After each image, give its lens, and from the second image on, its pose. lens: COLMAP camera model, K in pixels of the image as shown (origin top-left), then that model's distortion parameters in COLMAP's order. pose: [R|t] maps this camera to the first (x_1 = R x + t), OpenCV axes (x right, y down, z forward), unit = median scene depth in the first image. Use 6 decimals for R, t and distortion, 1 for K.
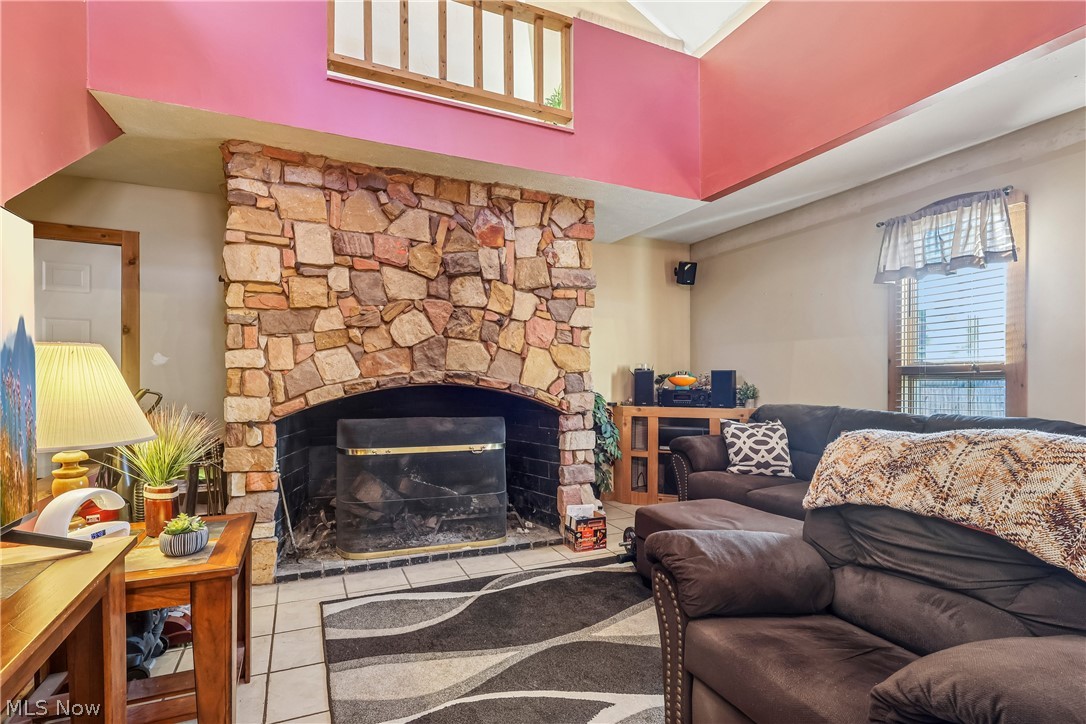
lens RADIAL K [[523.9, 0, 539.3], [0, 523.9, 383.9], [0, 0, 1]] dist [0.003181, 0.000615]
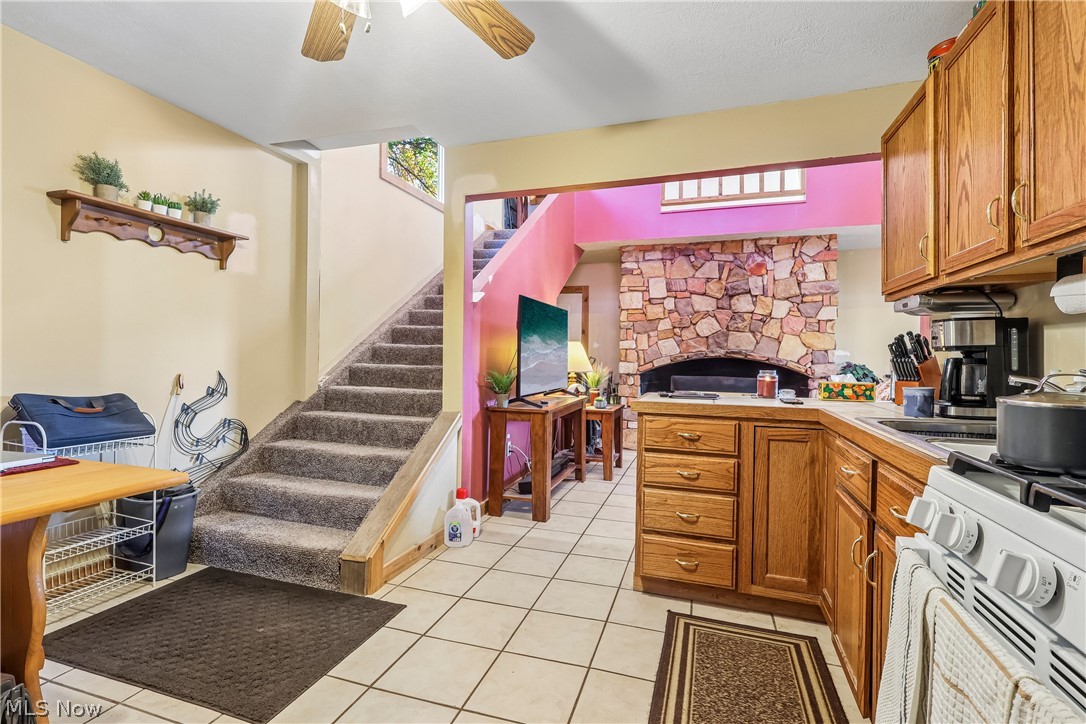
lens RADIAL K [[523.9, 0, 538.3], [0, 523.9, 358.8], [0, 0, 1]] dist [0.003181, 0.000615]
pose [[0.739051, 0.004967, -0.673631, 0.551701], [-0.014522, 0.999858, -0.008559, 0.030794], [0.673493, 0.016108, 0.739018, -0.746872]]
